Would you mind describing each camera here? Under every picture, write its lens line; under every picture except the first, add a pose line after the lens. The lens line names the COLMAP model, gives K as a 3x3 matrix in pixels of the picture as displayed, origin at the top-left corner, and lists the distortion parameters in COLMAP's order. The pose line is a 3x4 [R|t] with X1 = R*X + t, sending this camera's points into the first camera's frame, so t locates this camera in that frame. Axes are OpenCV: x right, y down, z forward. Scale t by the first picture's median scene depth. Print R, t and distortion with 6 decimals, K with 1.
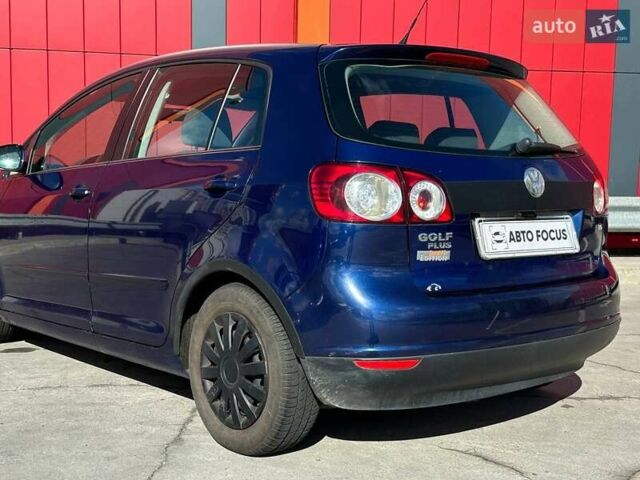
lens RADIAL K [[870.6, 0, 320.0], [0, 870.6, 240.0], [0, 0, 1]] dist [0.210366, -0.419888]
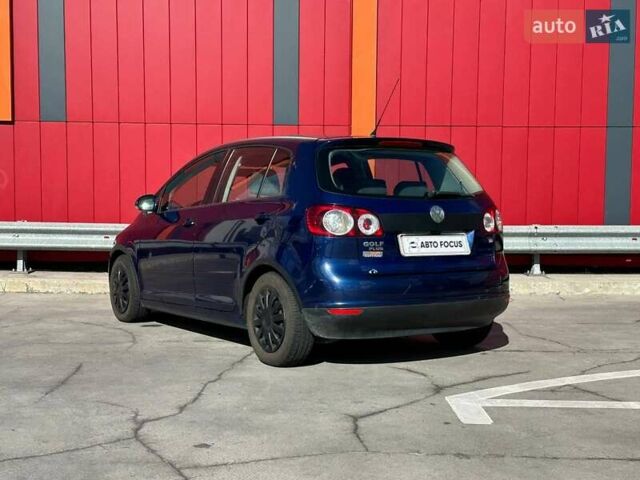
lens RADIAL K [[870.6, 0, 320.0], [0, 870.6, 240.0], [0, 0, 1]] dist [0.210366, -0.419888]
pose [[0.991944, -0.006951, -0.126483, 0.229841], [0.001774, 0.999158, -0.040991, 0.057495], [0.126661, 0.040436, 0.991122, -0.760107]]
